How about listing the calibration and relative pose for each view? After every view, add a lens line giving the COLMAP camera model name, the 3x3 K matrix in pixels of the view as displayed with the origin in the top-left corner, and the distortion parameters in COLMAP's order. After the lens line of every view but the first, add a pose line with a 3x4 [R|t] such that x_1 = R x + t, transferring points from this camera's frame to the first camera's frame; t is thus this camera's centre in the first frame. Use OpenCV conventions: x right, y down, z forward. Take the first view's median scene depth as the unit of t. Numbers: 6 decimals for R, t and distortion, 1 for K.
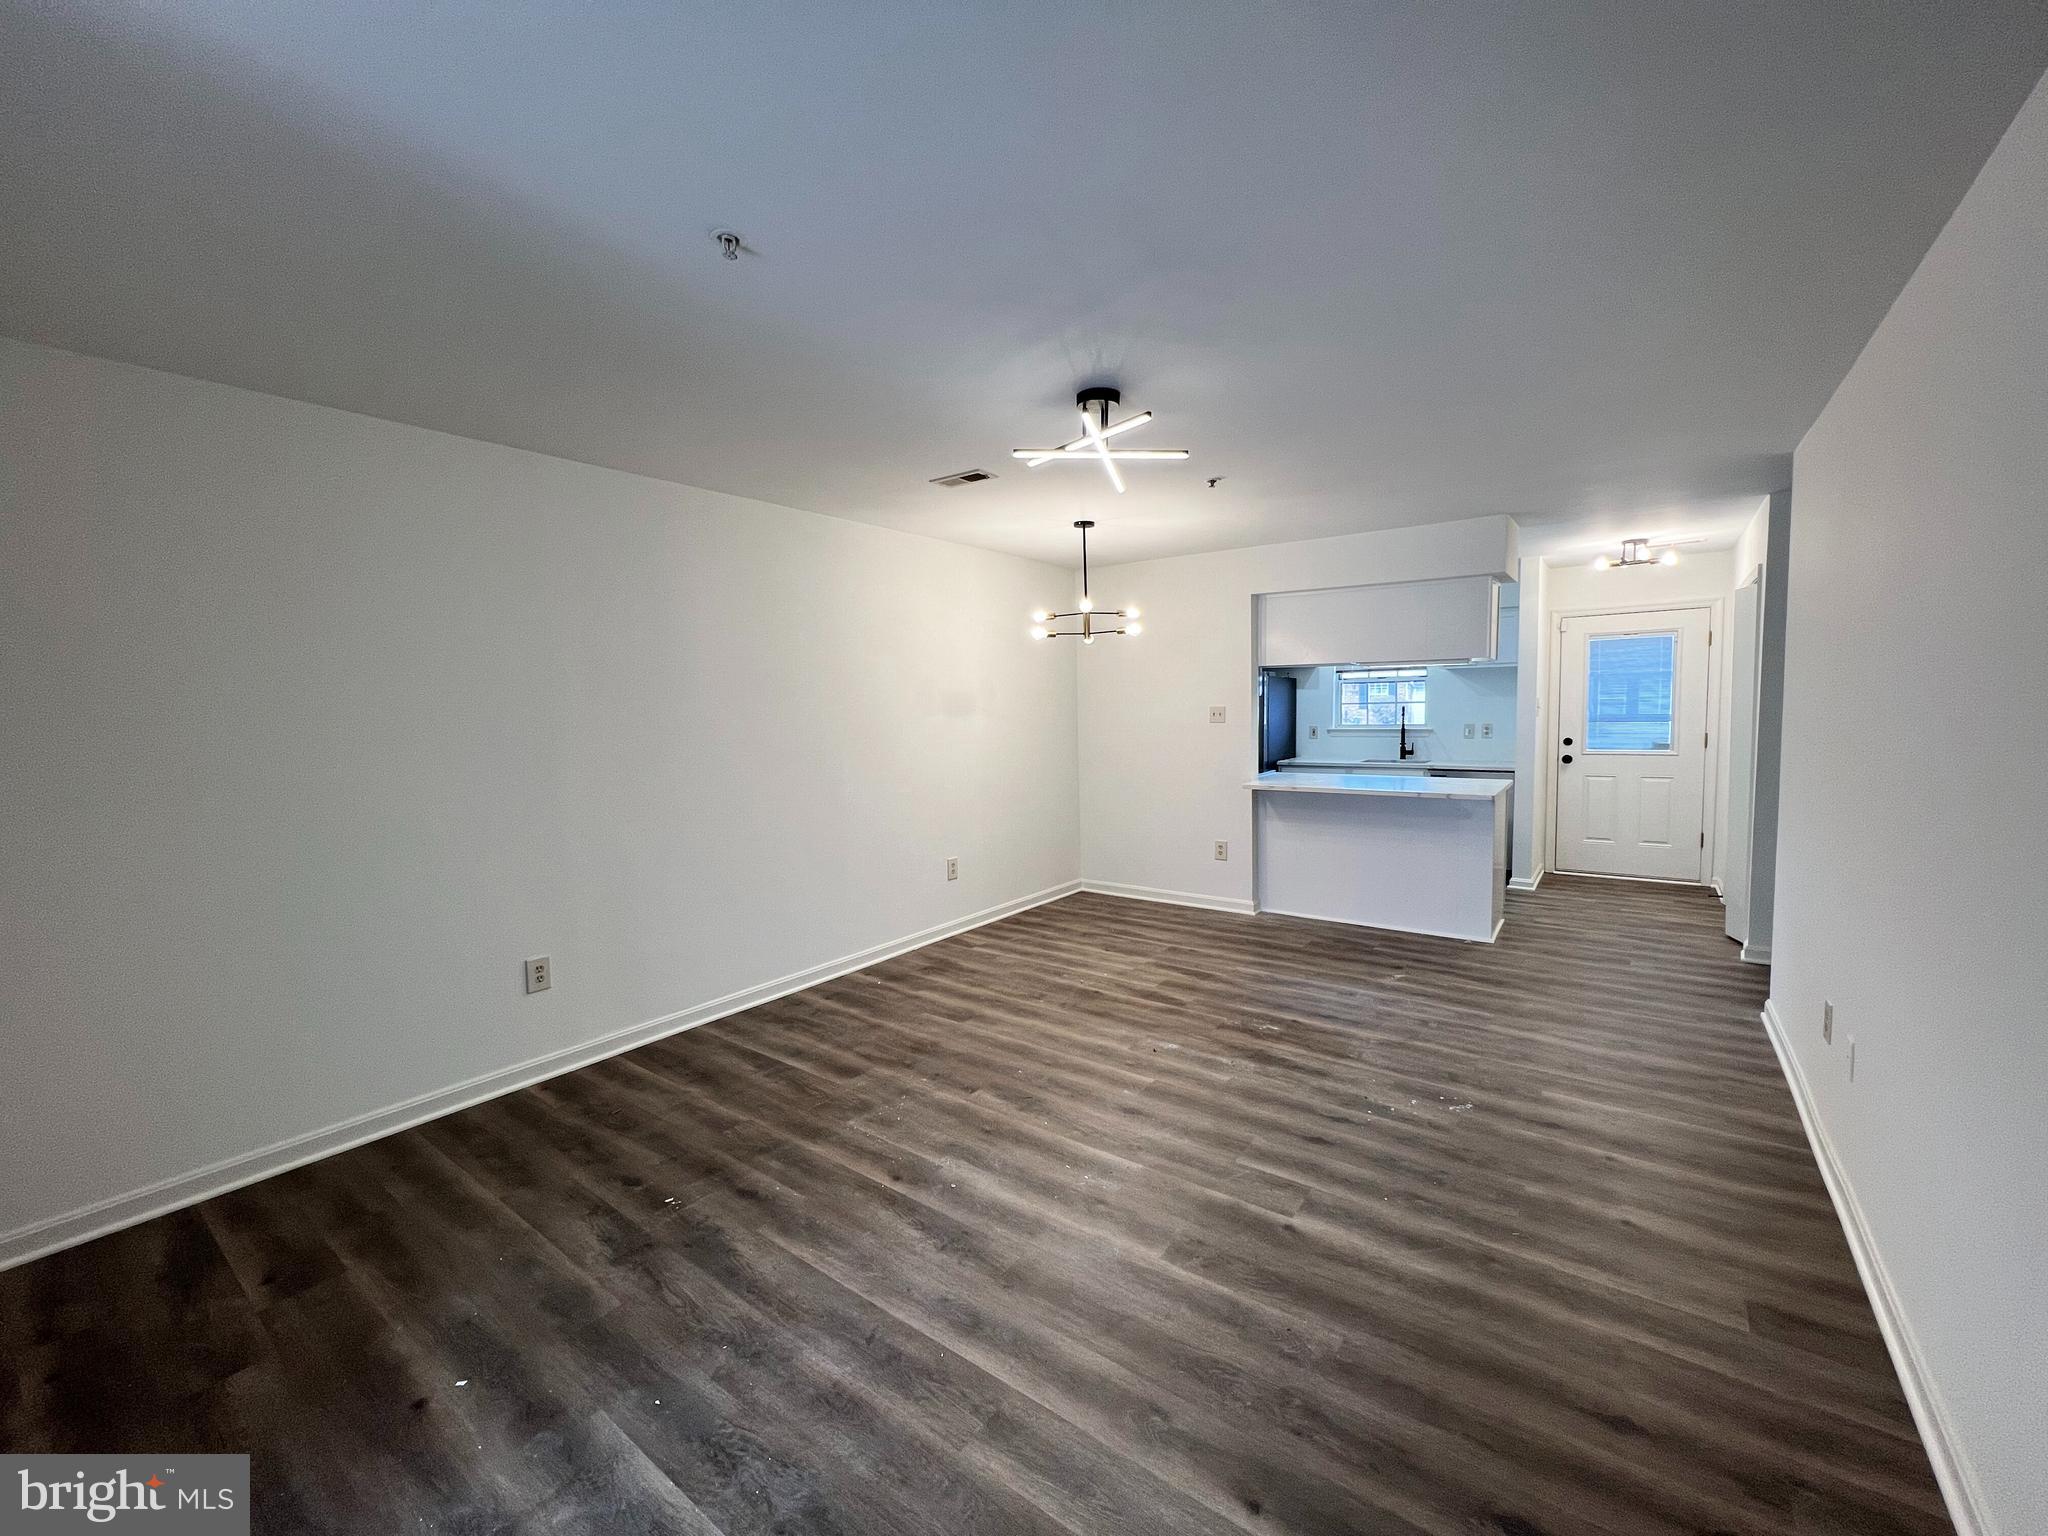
lens RADIAL K [[821.1, 0, 1024.7], [0, 821.1, 765.2], [0, 0, 1]] dist [-0.002056, 0.000203]
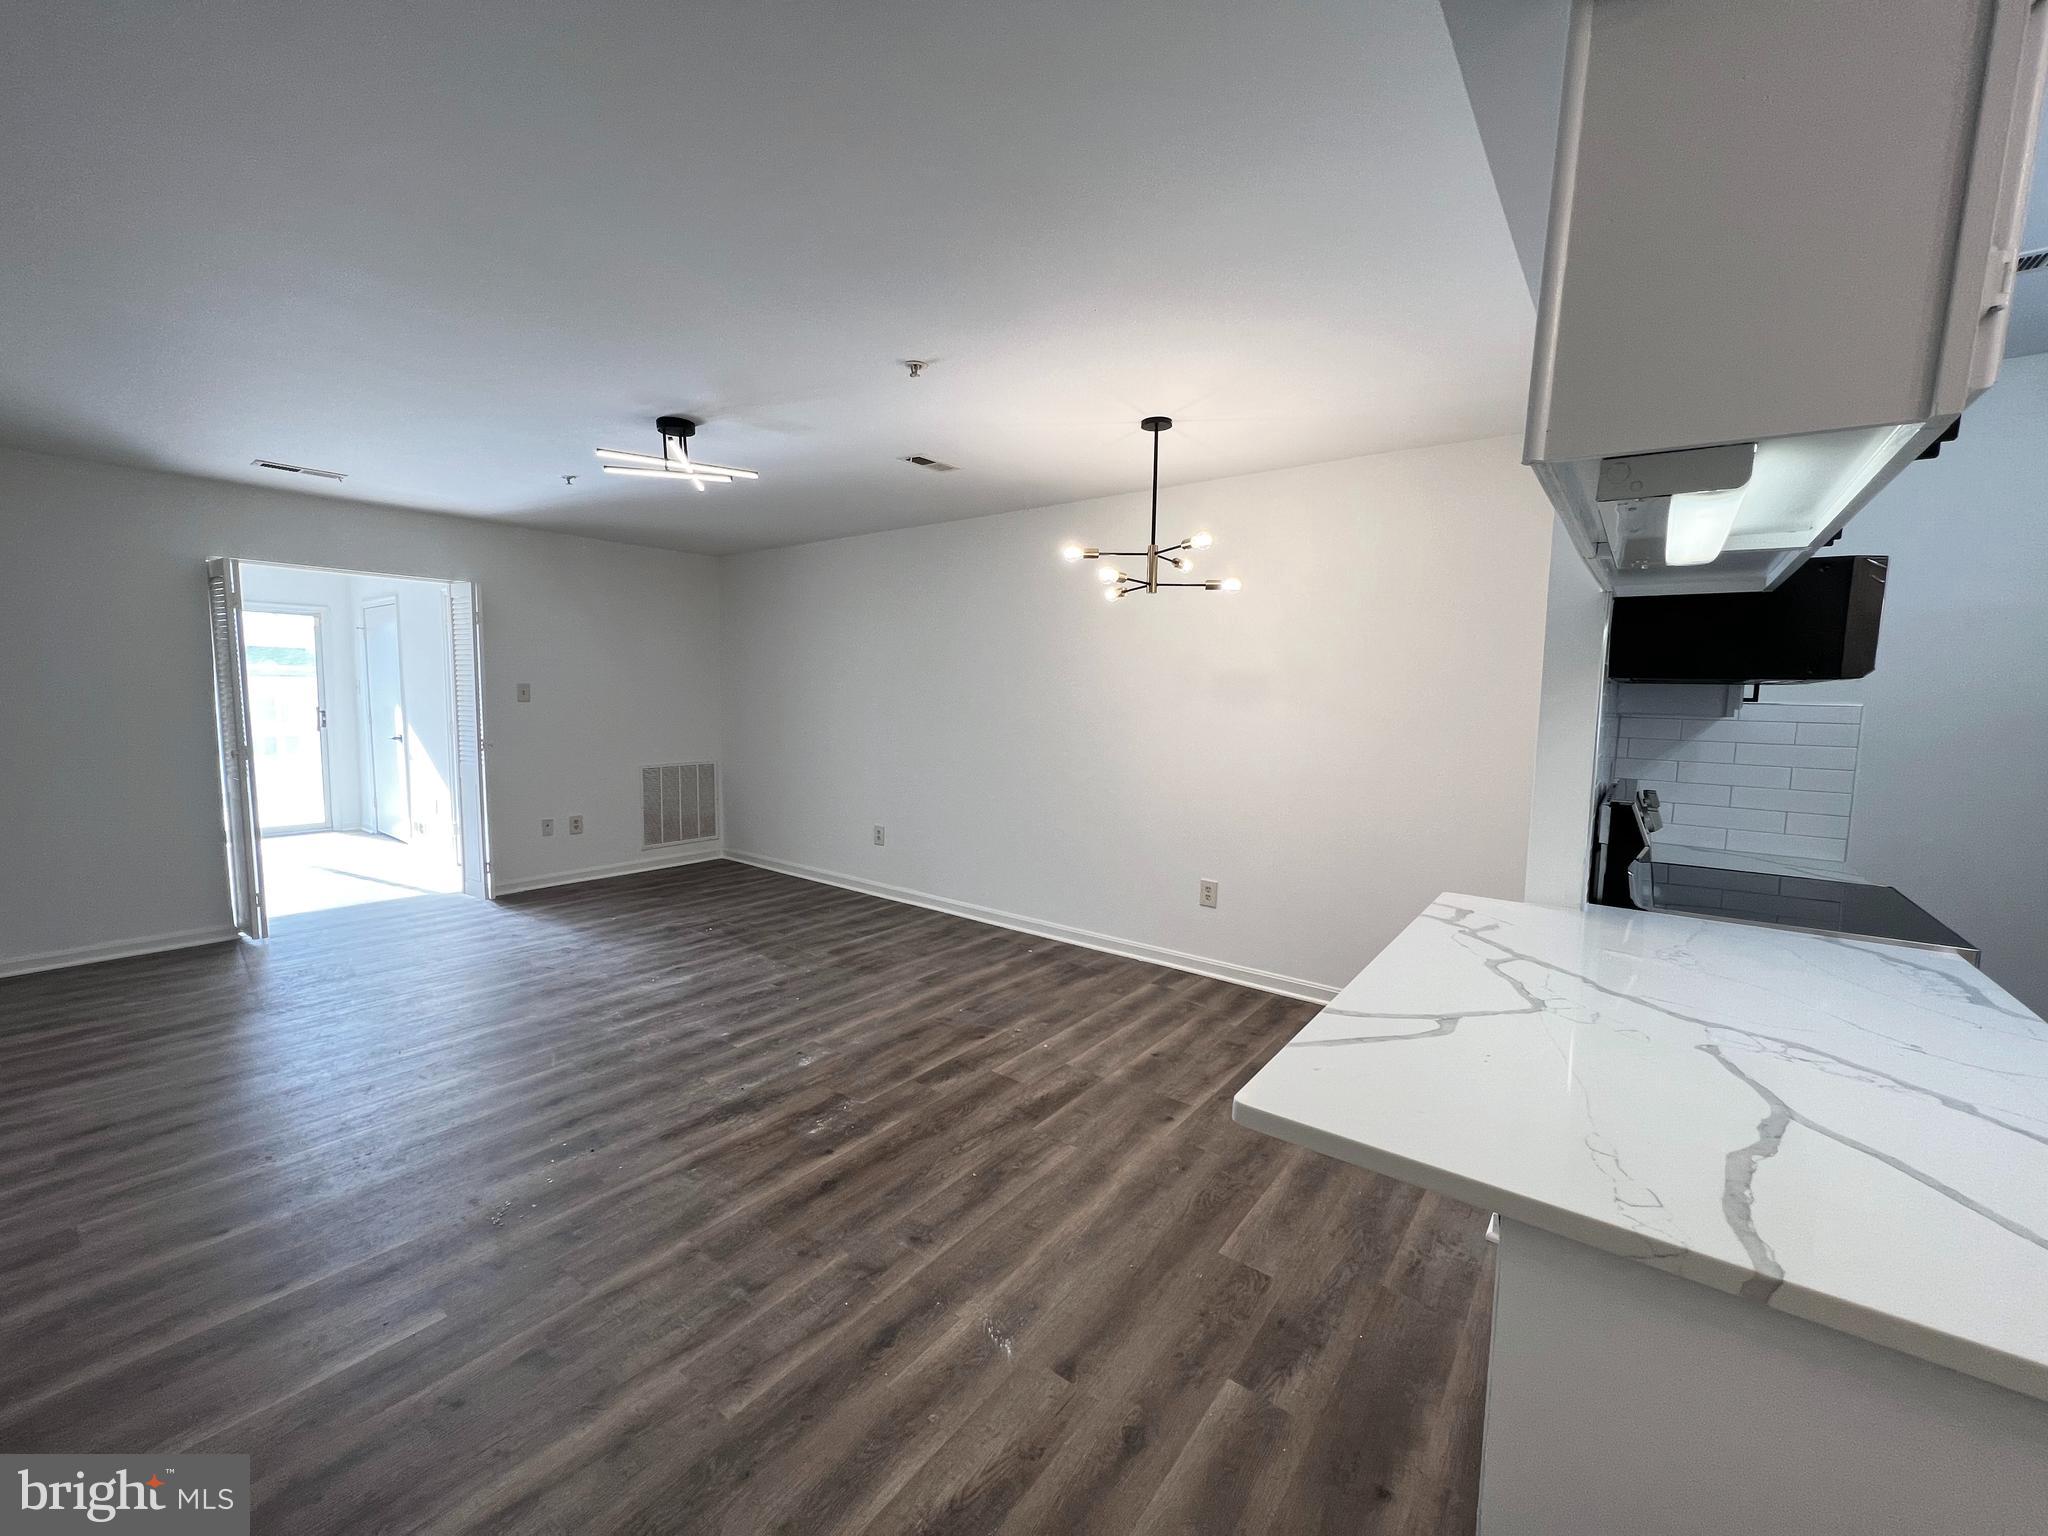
lens RADIAL K [[821.1, 0, 1031.5], [0, 821.1, 768.8], [0, 0, 1]] dist [-0.002056, 0.000203]
pose [[-0.016070, 0.111513, -0.993633, 0.927656], [-0.090228, 0.989545, 0.112514, -0.092312], [0.995791, 0.091462, -0.005840, 1.093038]]
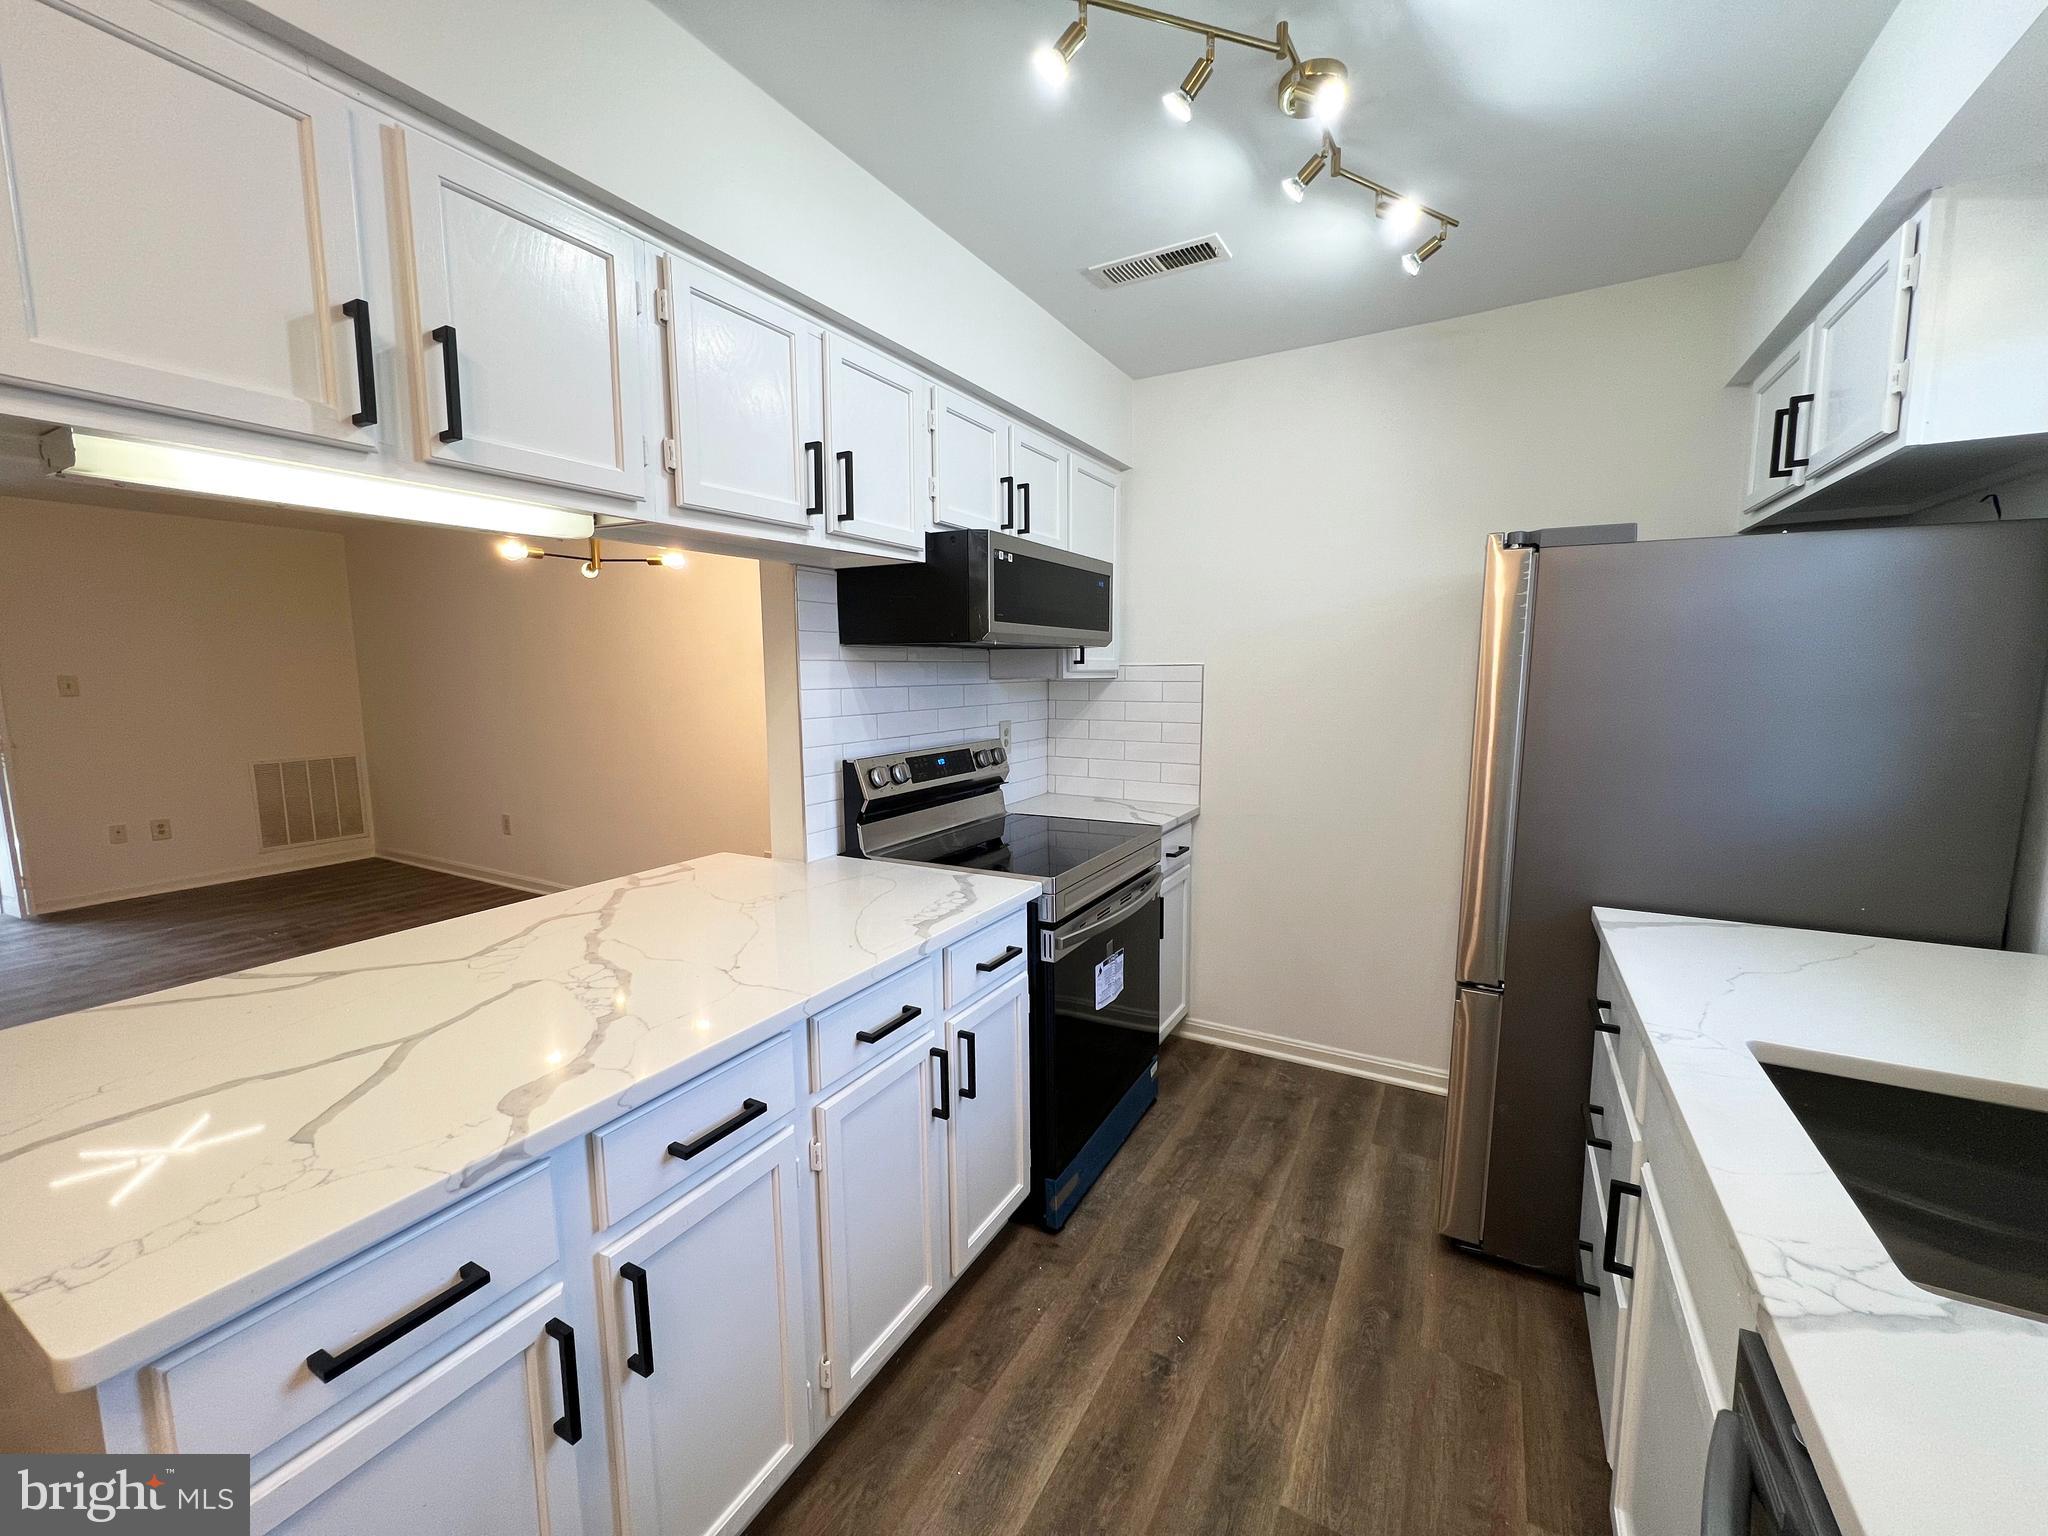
lens RADIAL K [[821.1, 0, 1028.4], [0, 821.1, 772.5], [0, 0, 1]] dist [-0.002056, 0.000203]
pose [[0.131073, 0.142546, -0.981071, 0.977372], [-0.066885, 0.988625, 0.134708, -0.122866], [0.989114, 0.047962, 0.139116, 1.510817]]
